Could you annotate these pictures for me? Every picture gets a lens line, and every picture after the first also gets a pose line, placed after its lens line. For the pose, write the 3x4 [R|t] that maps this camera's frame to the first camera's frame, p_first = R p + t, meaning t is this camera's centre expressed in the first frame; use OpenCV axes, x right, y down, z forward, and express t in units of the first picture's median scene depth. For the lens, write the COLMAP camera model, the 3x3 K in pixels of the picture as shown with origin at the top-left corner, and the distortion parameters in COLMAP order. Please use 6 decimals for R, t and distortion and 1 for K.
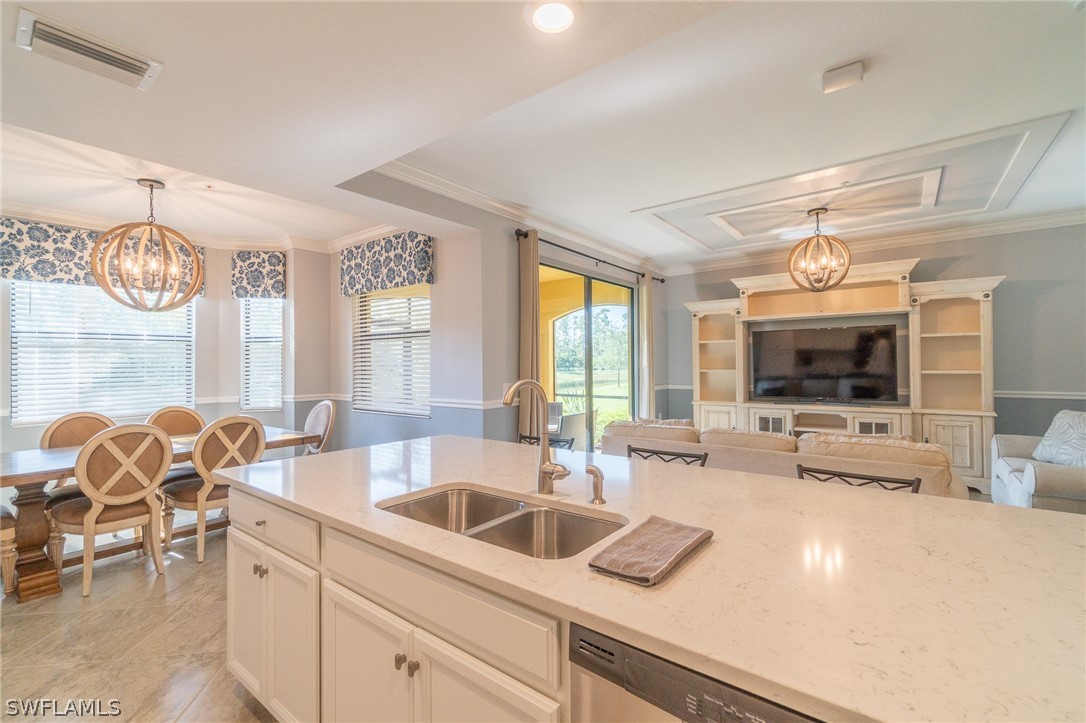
lens RADIAL K [[472.5, 0, 538.7], [0, 472.5, 360.5], [0, 0, 1]] dist [0.000751, 0.000124]
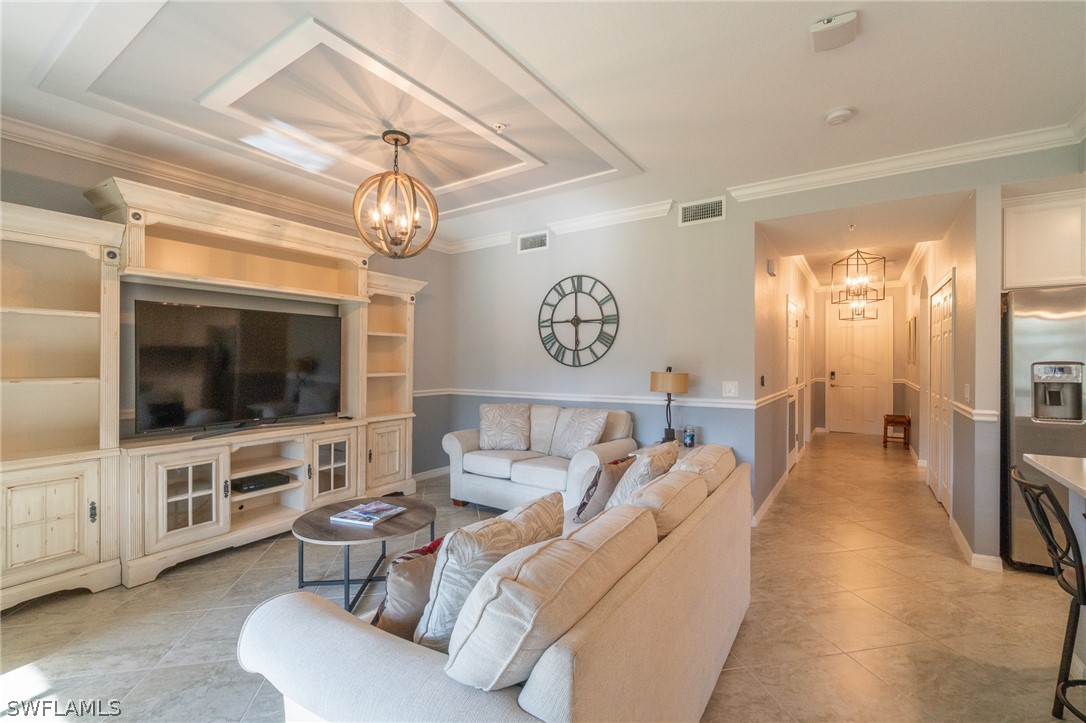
lens RADIAL K [[472.5, 0, 542.8], [0, 472.5, 363.9], [0, 0, 1]] dist [0.000751, 0.000124]
pose [[-0.057705, 0.004352, 0.998324, -0.075532], [-0.006890, 0.999965, -0.004757, 0.005454], [-0.998310, -0.007153, -0.057673, 0.719349]]
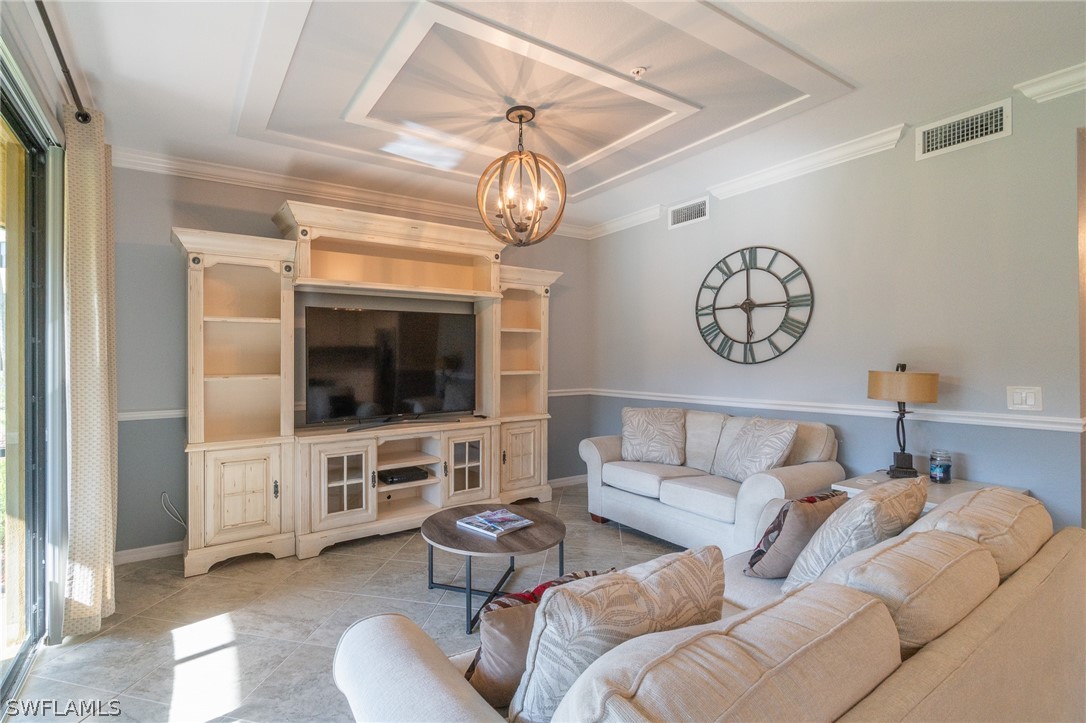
lens RADIAL K [[492.8, 0, 472.3], [0, 492.8, 358.6], [0, 0, 1]] dist [-0.002872, 0.000785]
pose [[0.377290, 0.007816, 0.926062, -0.017582], [-0.003405, 0.999969, -0.007052, 0.004740], [-0.926089, -0.000493, 0.377305, 0.708887]]
